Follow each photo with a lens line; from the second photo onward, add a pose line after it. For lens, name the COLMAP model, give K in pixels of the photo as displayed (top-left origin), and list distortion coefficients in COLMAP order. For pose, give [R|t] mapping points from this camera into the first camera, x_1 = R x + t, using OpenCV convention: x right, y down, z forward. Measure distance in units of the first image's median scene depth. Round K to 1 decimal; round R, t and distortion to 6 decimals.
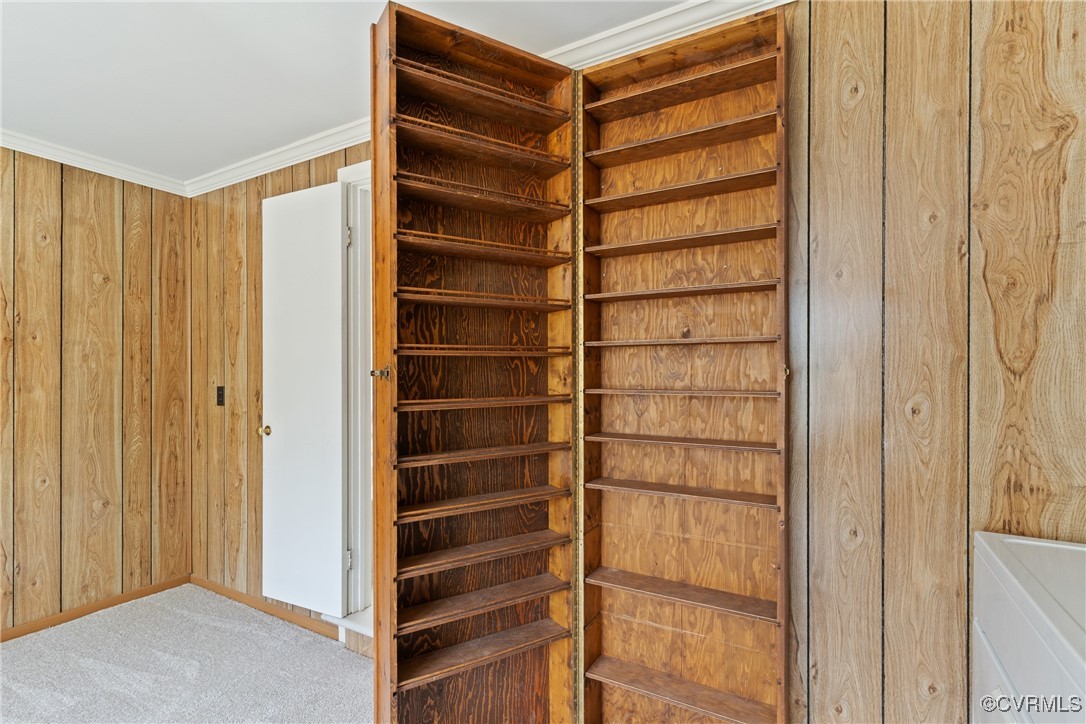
lens RADIAL K [[523.4, 0, 542.0], [0, 523.4, 374.9], [0, 0, 1]] dist [0.001182, -0.000761]
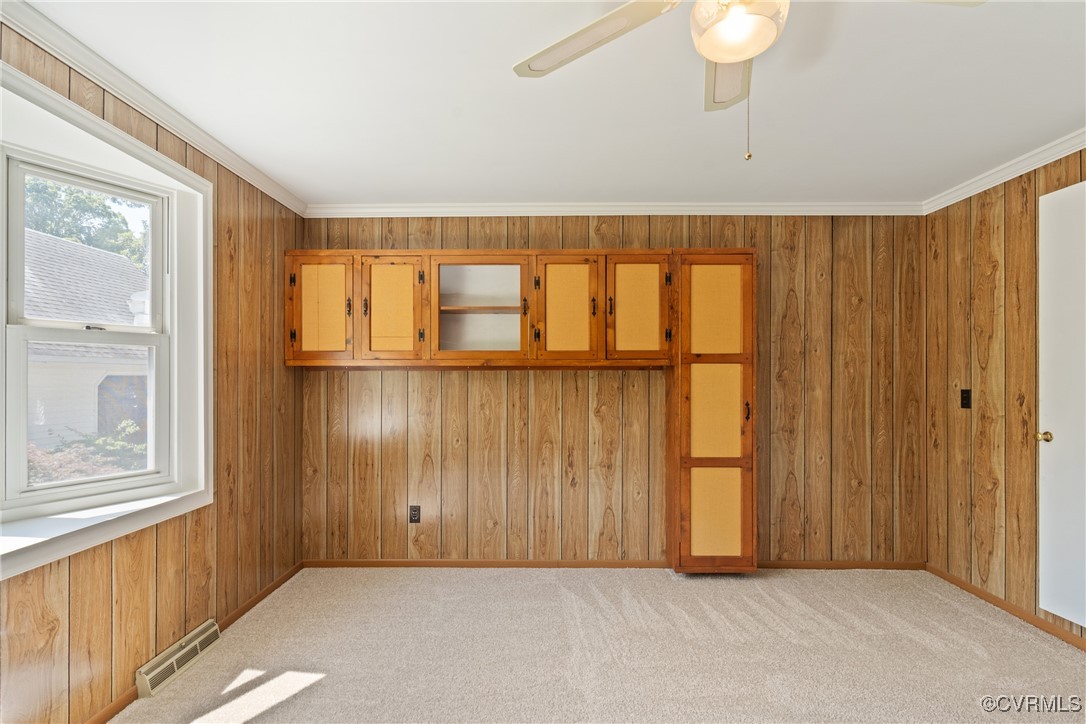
lens RADIAL K [[523.4, 0, 542.0], [0, 523.4, 374.9], [0, 0, 1]] dist [0.001182, -0.000761]
pose [[0.480404, -0.002674, -0.877043, -0.109508], [-0.002644, 0.999986, -0.004497, -0.000154], [0.877044, 0.004479, 0.480390, -0.230910]]
